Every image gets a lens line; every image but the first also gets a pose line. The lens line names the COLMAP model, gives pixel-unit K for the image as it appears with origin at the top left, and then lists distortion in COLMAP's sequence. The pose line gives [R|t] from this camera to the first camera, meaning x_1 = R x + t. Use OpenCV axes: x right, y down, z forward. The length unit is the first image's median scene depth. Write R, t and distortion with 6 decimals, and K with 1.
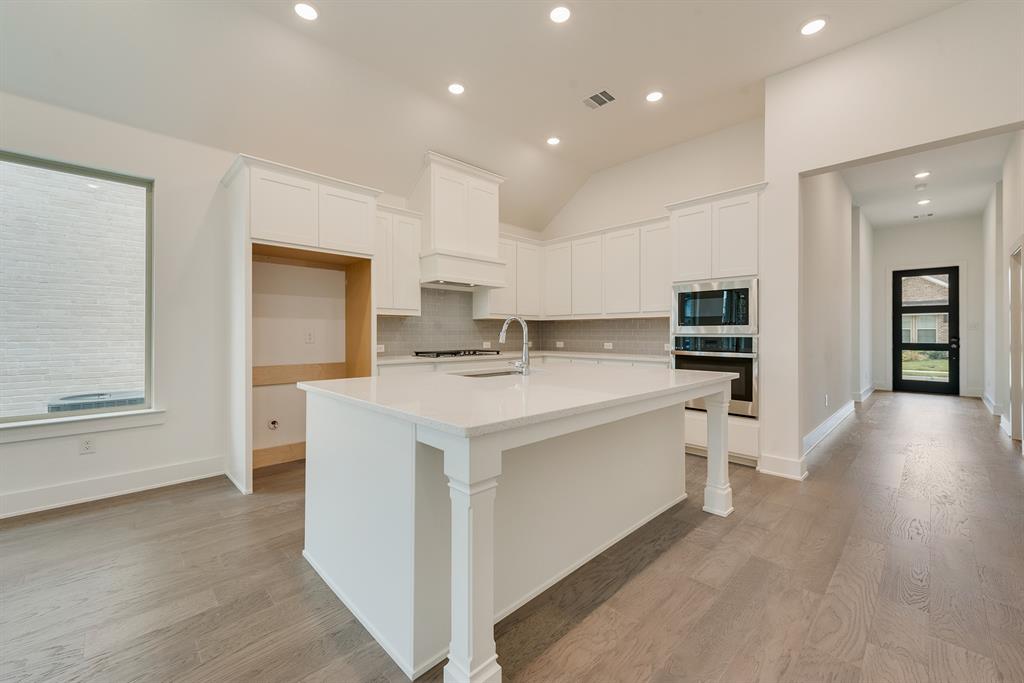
lens RADIAL K [[409.0, 0, 512.4], [0, 409.0, 332.2], [0, 0, 1]] dist [0.003119, -0.000259]
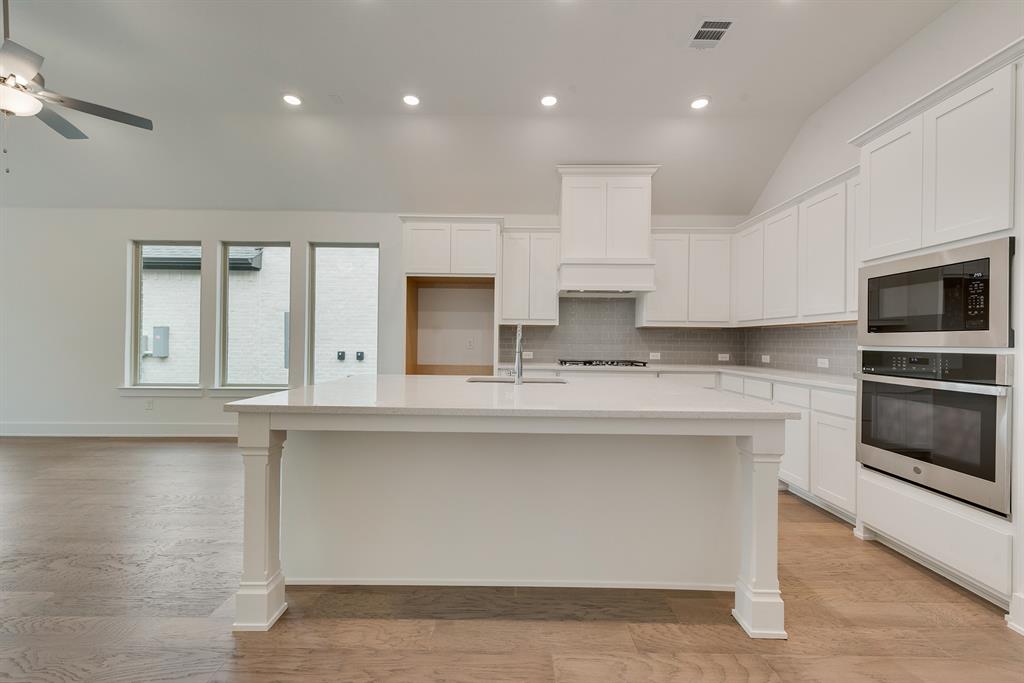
lens RADIAL K [[406.2, 0, 508.9], [0, 406.2, 341.6], [0, 0, 1]] dist [0.004660, 0.000012]
pose [[0.711547, 0.007955, -0.702593, 0.507541], [-0.007999, 0.999963, 0.003221, -0.000417], [0.702593, 0.003328, 0.711584, 0.215732]]
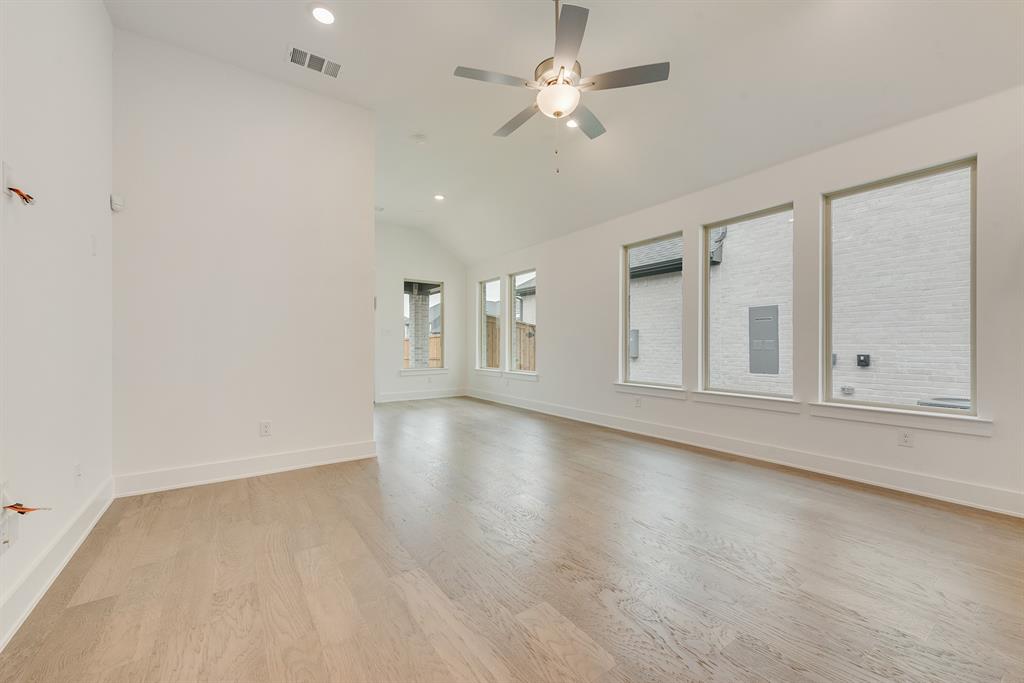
lens RADIAL K [[403.3, 0, 513.4], [0, 403.3, 345.4], [0, 0, 1]] dist [0.004267, -0.000154]
pose [[-0.165055, 0.003462, -0.986278, 0.123755], [0.004496, 0.999986, 0.002758, 0.024516], [0.986274, -0.003979, -0.165069, 0.149607]]
